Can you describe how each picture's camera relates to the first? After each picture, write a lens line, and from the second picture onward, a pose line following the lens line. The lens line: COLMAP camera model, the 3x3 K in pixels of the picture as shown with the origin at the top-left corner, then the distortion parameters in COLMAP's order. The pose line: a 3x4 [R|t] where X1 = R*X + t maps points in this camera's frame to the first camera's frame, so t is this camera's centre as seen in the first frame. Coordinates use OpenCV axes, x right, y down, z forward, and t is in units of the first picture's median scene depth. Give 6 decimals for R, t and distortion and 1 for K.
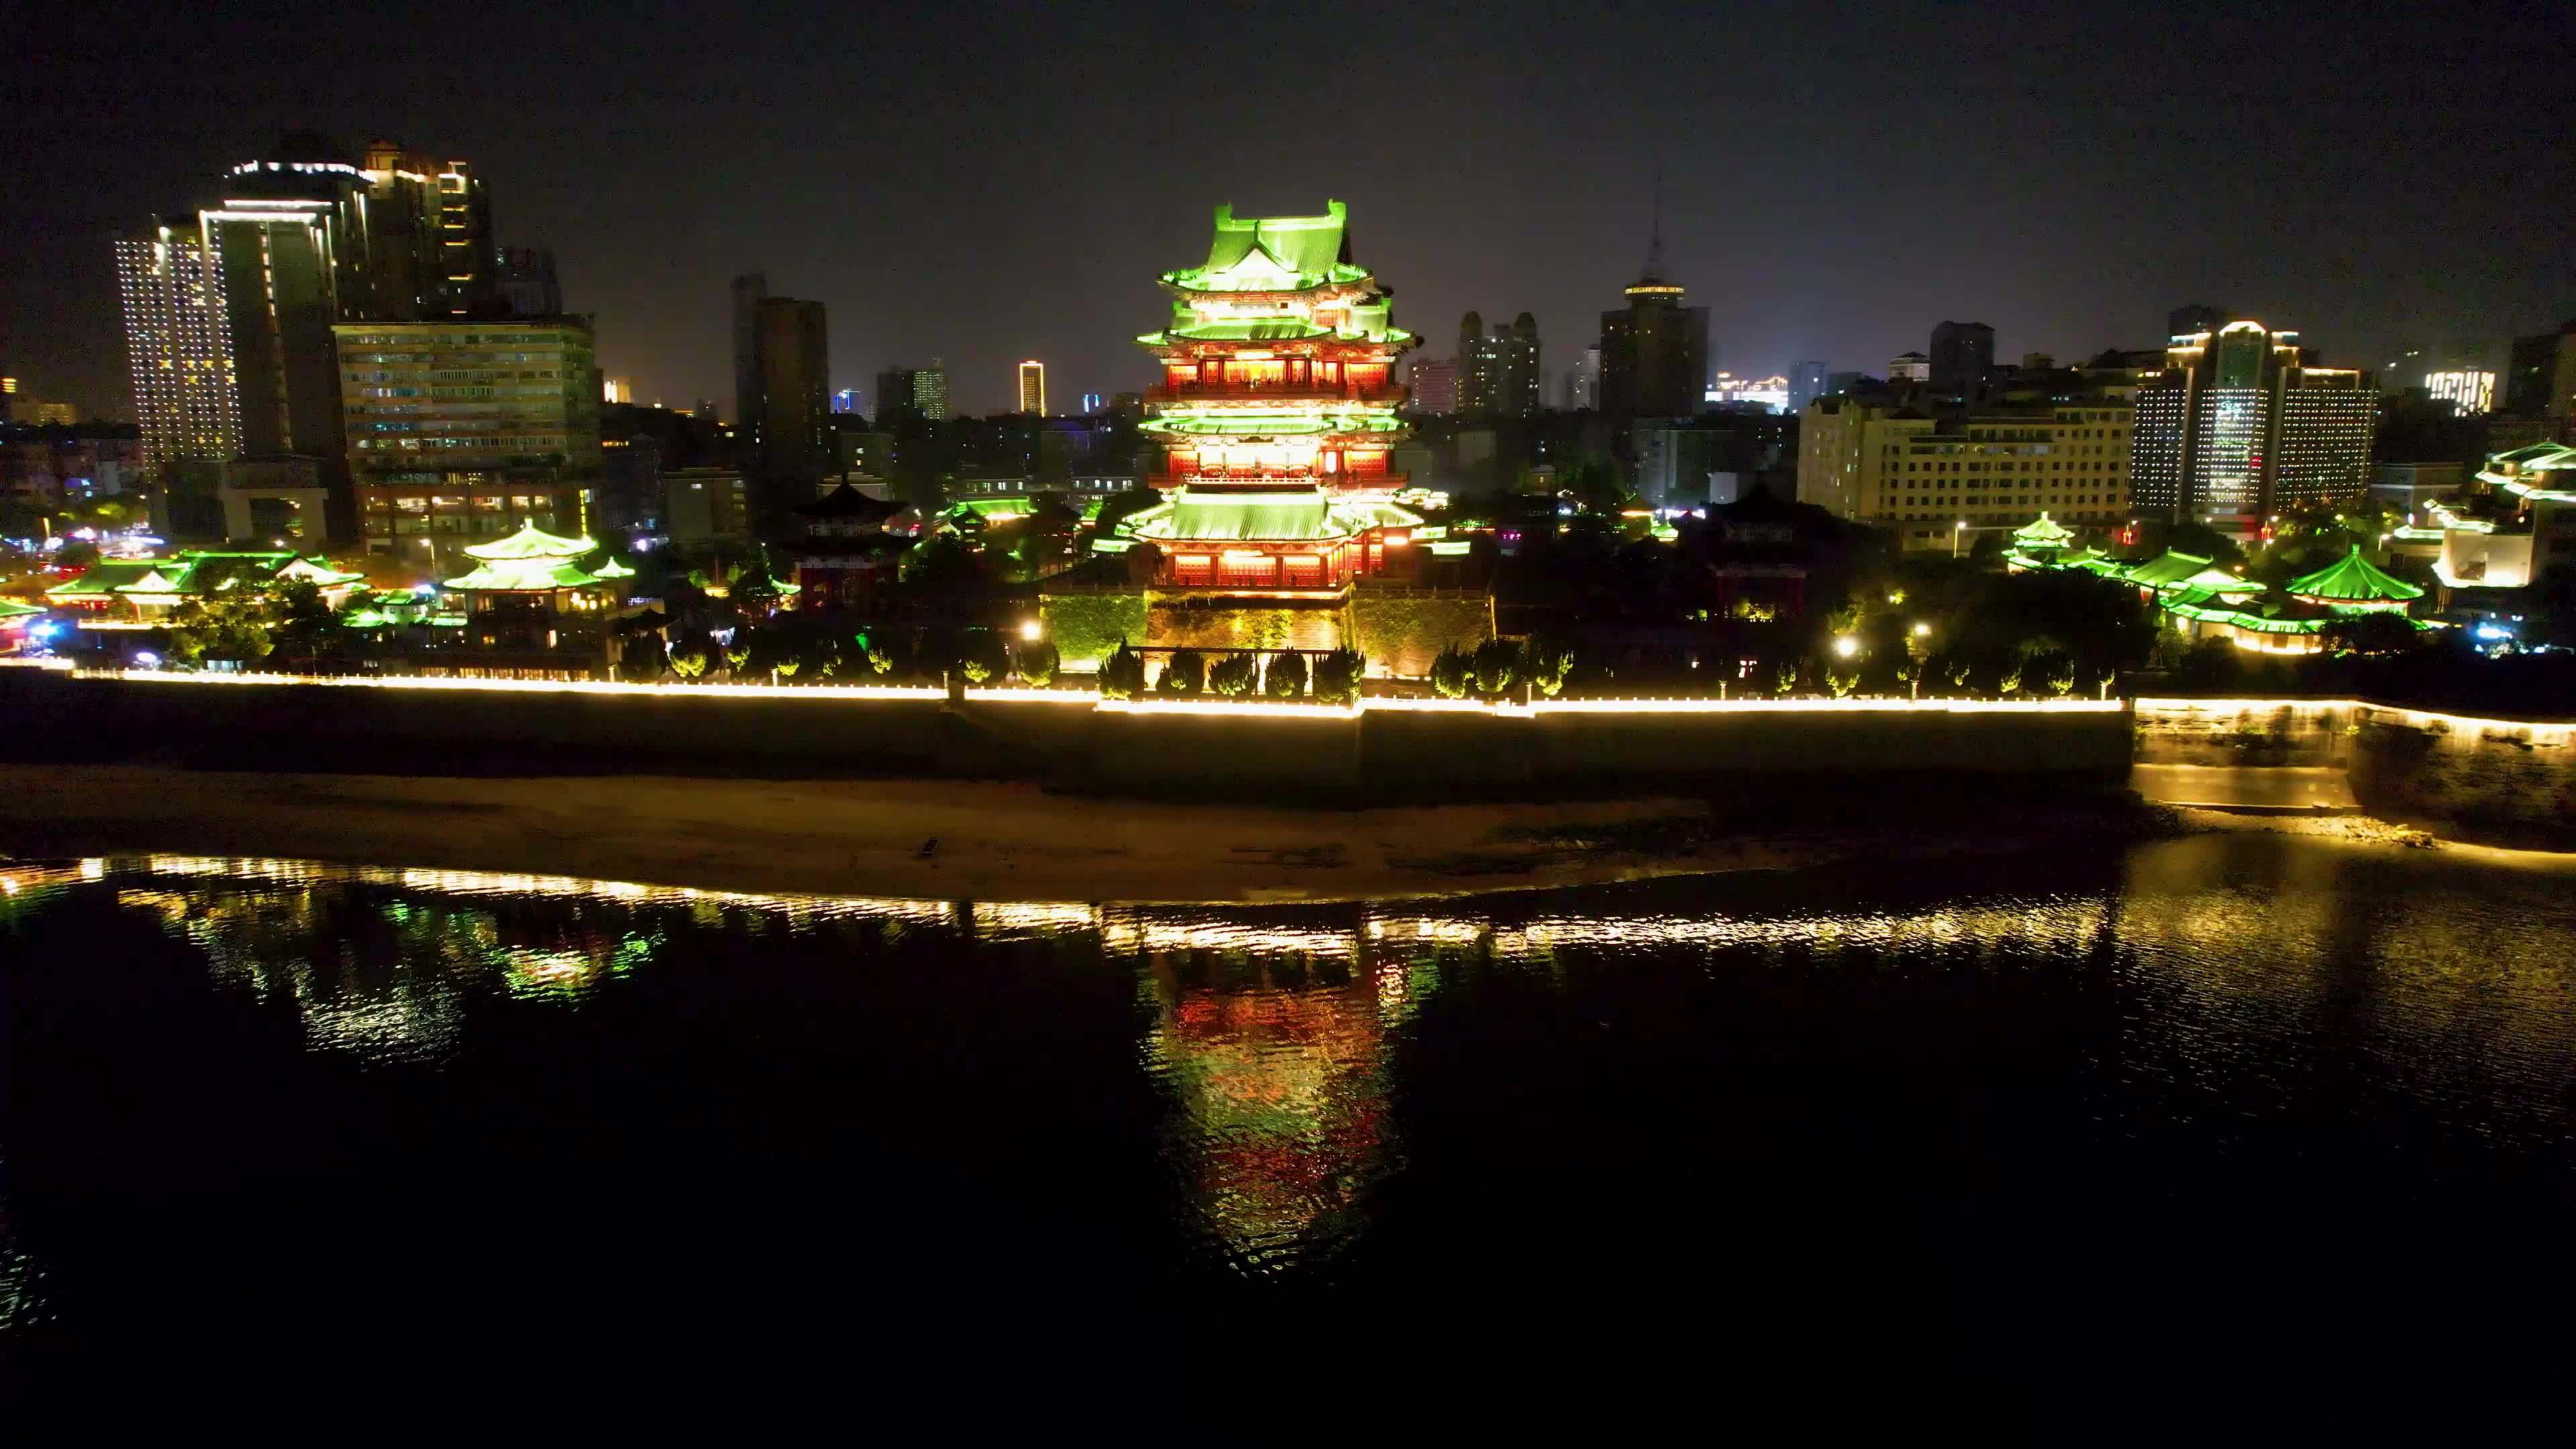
lens RADIAL K [[1646.7, 0, 1290.6], [0, 1646.7, 723.0], [0, 0, 1]] dist [-0.080128, 0.073188]
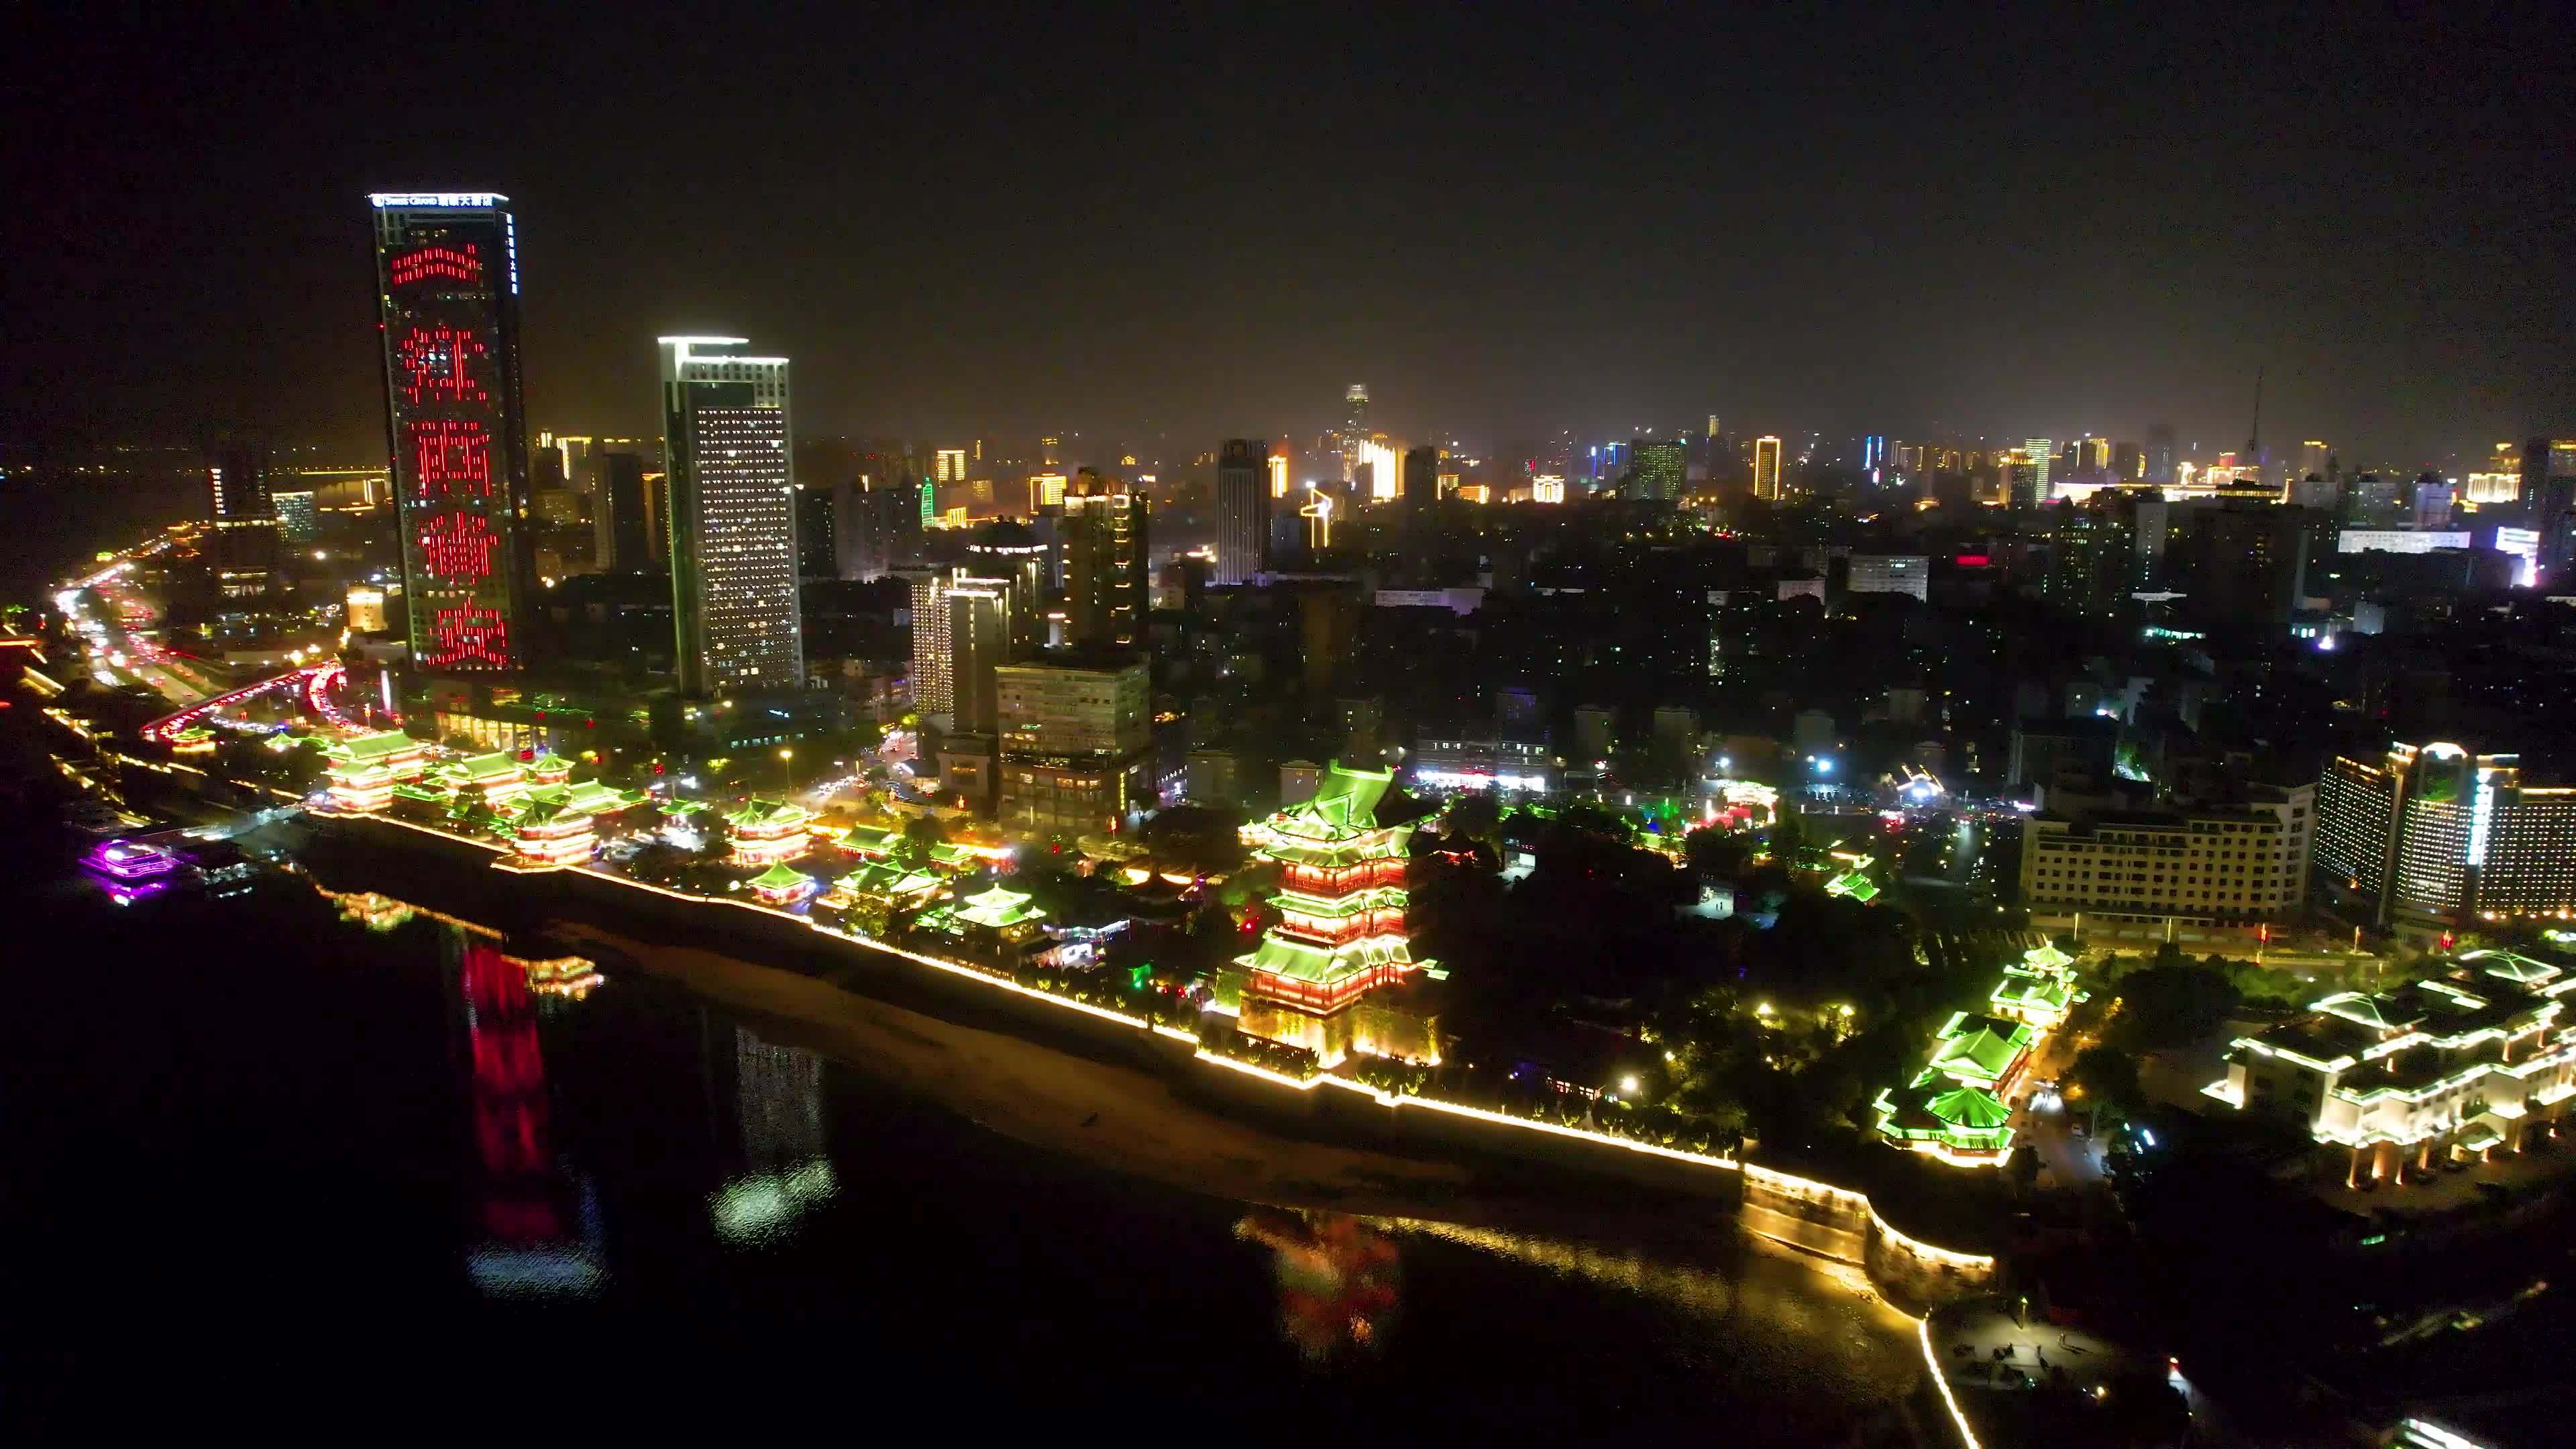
lens RADIAL K [[1637.7, 0, 1293.8], [0, 1637.7, 720.0], [0, 0, 1]] dist [-0.043583, 0.002441]
pose [[0.885825, 0.086833, -0.455822, 0.718230], [-0.089242, 0.995877, 0.016283, -0.385480], [0.455357, 0.026254, 0.889922, -0.577434]]
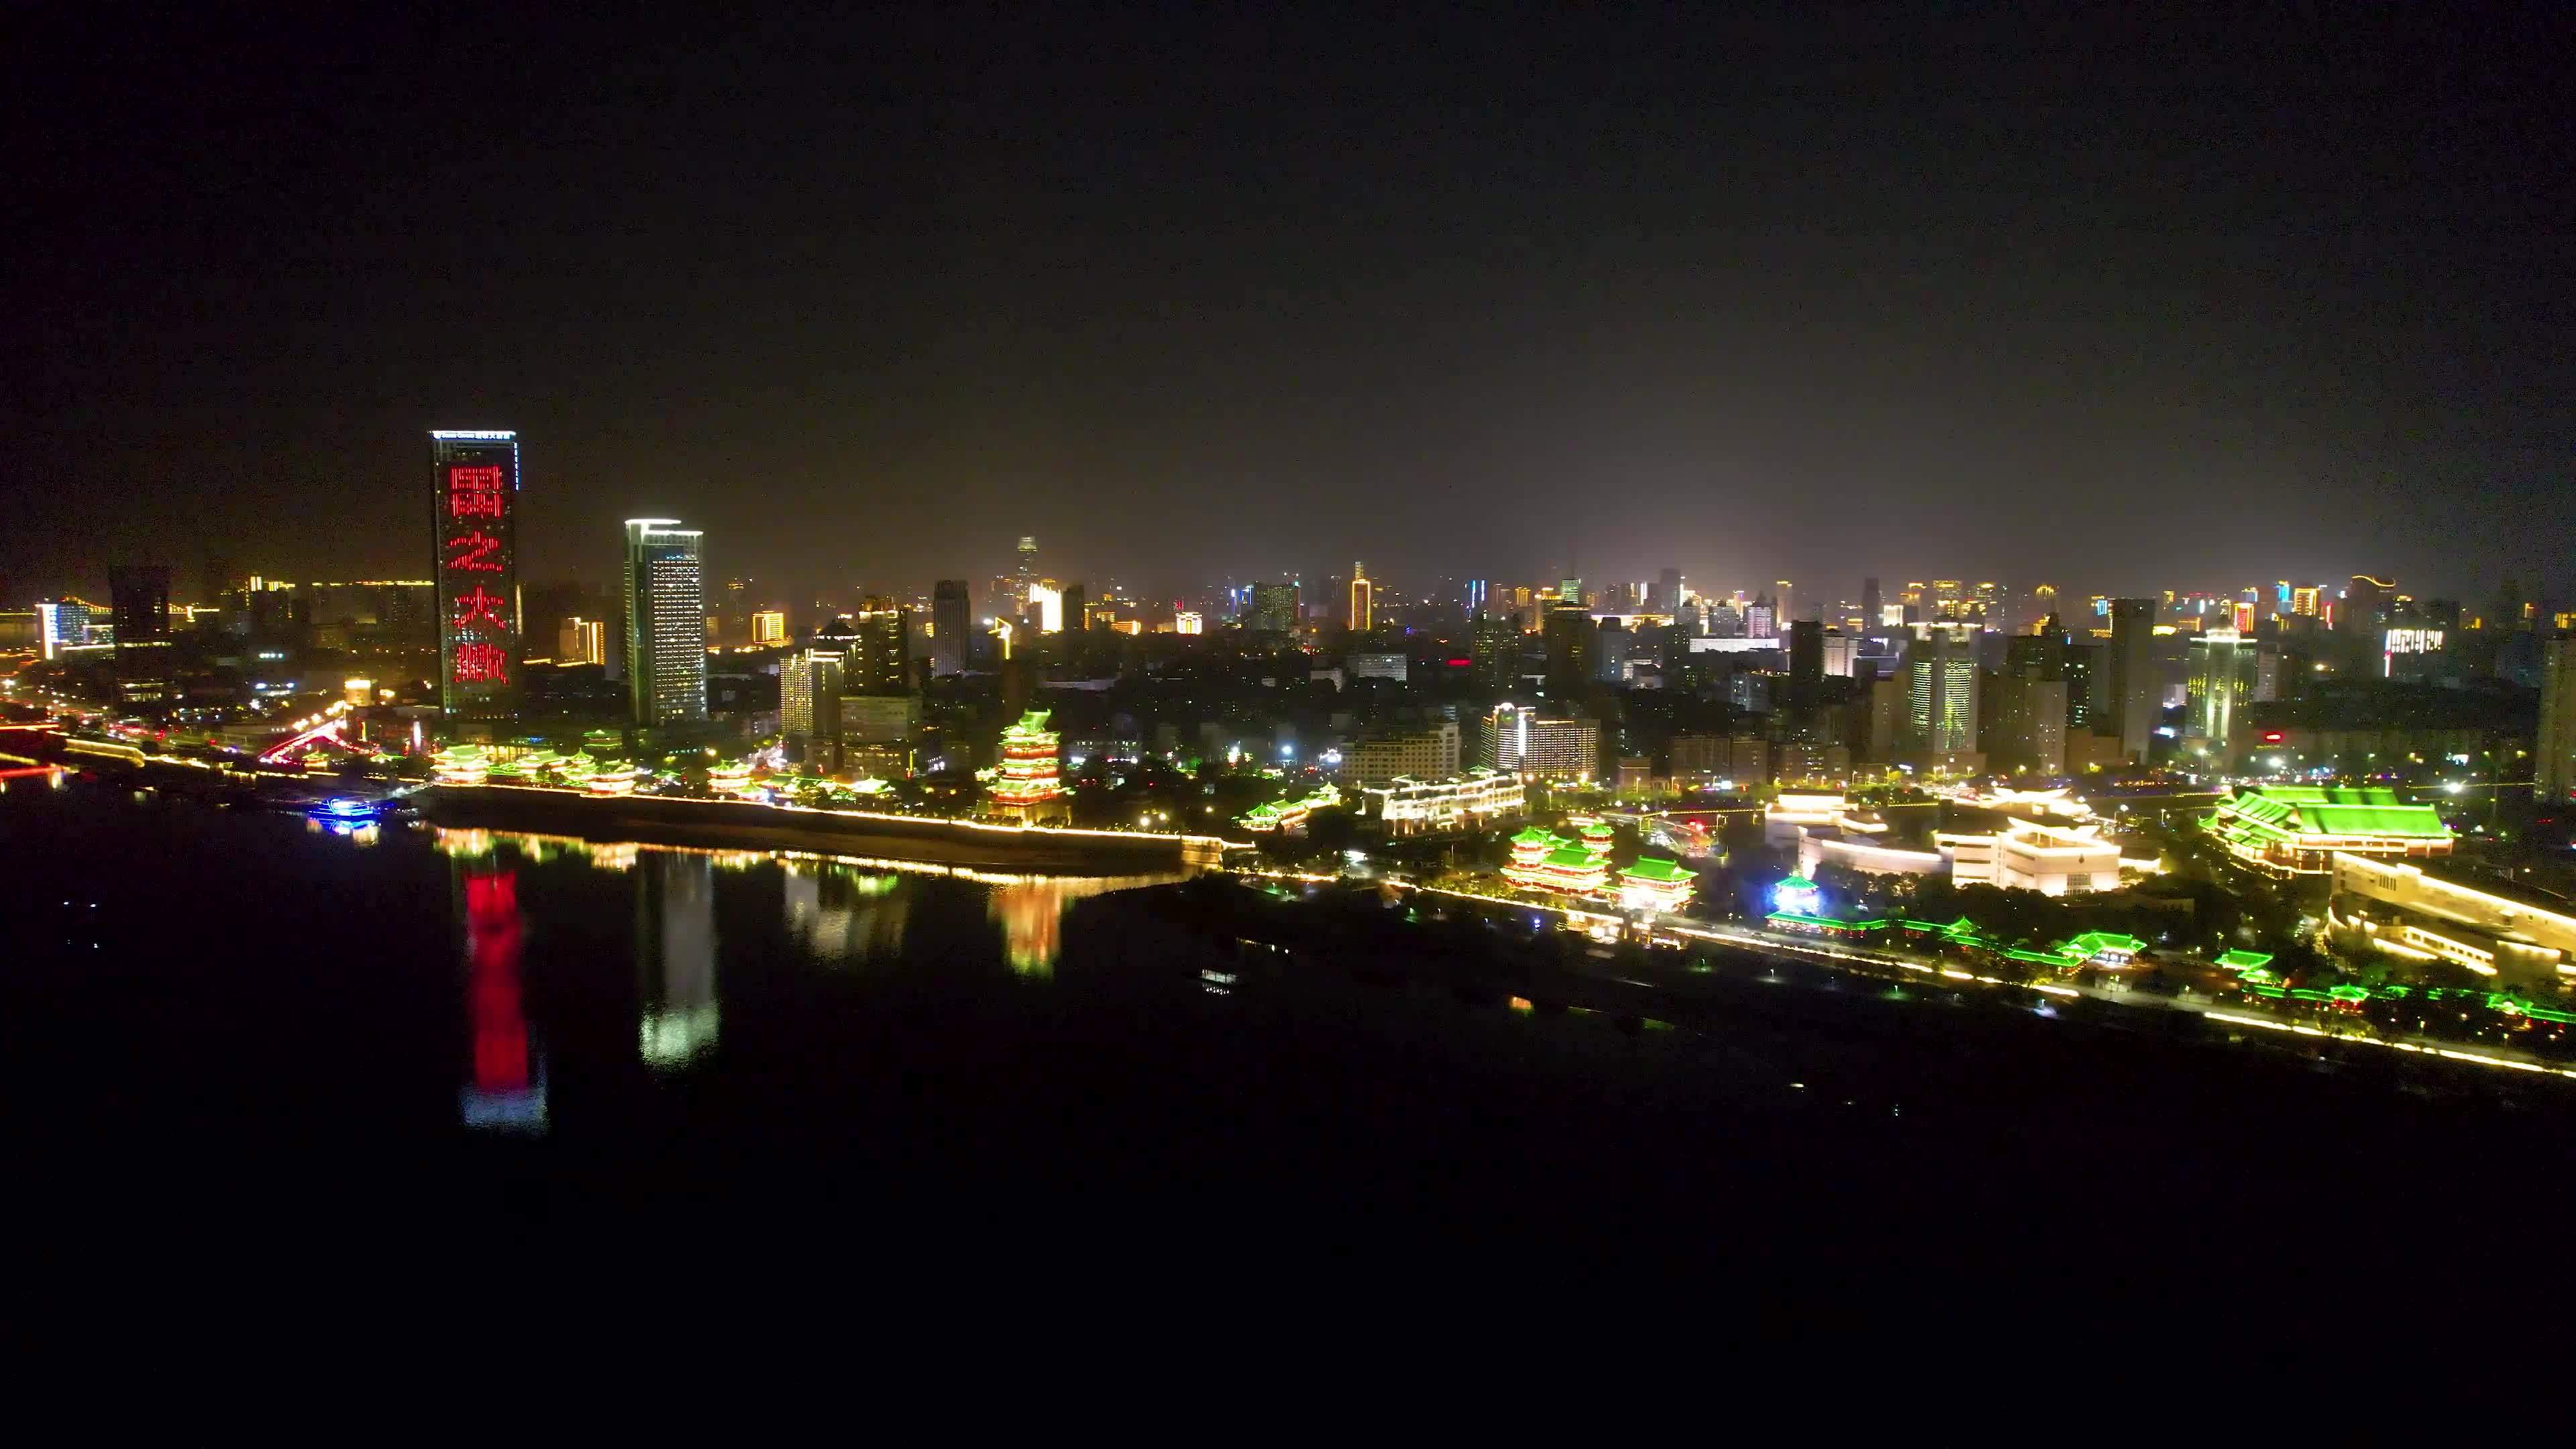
lens RADIAL K [[1641.4, 0, 1288.0], [0, 1641.4, 724.5], [0, 0, 1]] dist [-0.048117, 0.005142]
pose [[0.959276, 0.032665, -0.280575, 1.784133], [-0.058097, 0.994871, -0.082804, 0.031807], [0.276431, 0.095733, 0.956254, -2.822720]]
